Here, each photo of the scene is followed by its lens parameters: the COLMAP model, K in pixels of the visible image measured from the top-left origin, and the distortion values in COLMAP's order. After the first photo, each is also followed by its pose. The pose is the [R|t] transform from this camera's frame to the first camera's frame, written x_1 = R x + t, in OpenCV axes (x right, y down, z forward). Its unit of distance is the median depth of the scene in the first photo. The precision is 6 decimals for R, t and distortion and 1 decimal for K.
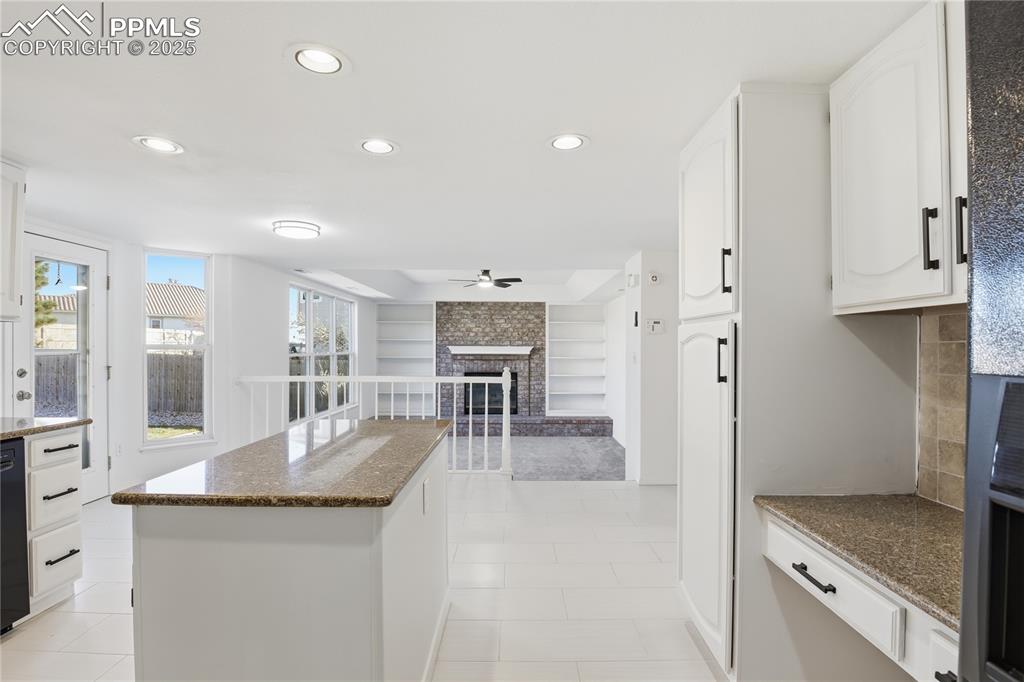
lens RADIAL K [[504.9, 0, 516.4], [0, 504.9, 348.0], [0, 0, 1]] dist [-0.026501, -0.003345]
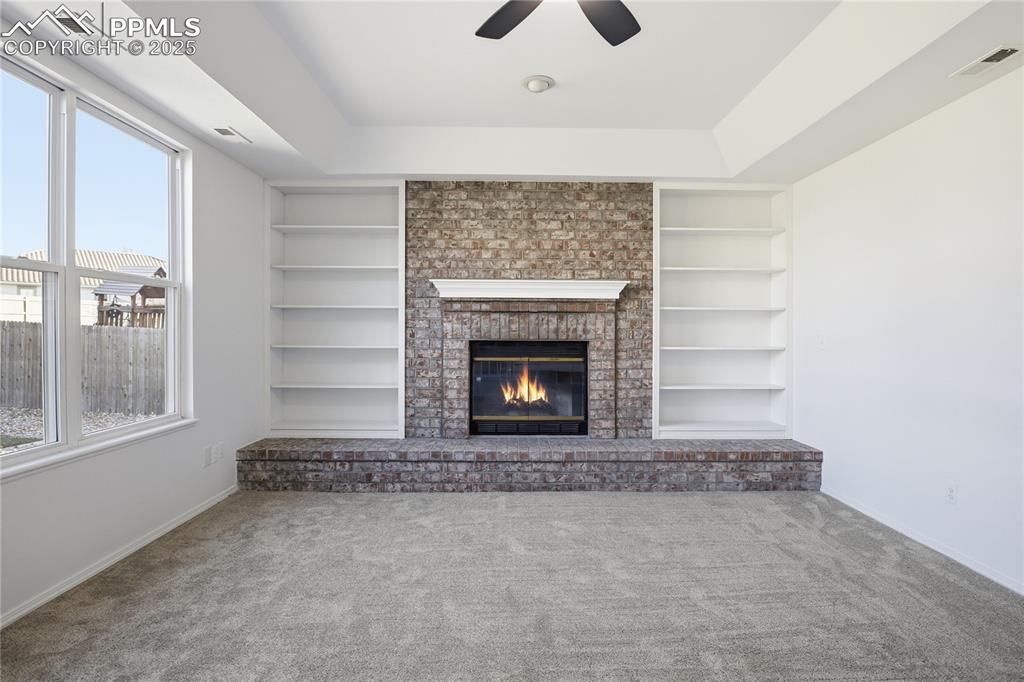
lens RADIAL K [[504.9, 0, 517.0], [0, 504.9, 339.2], [0, 0, 1]] dist [-0.026501, -0.003345]
pose [[0.999929, 0.002430, 0.011703, -0.066386], [-0.002594, 0.999898, 0.014067, 0.040821], [-0.011668, -0.014096, 0.999833, 0.557979]]
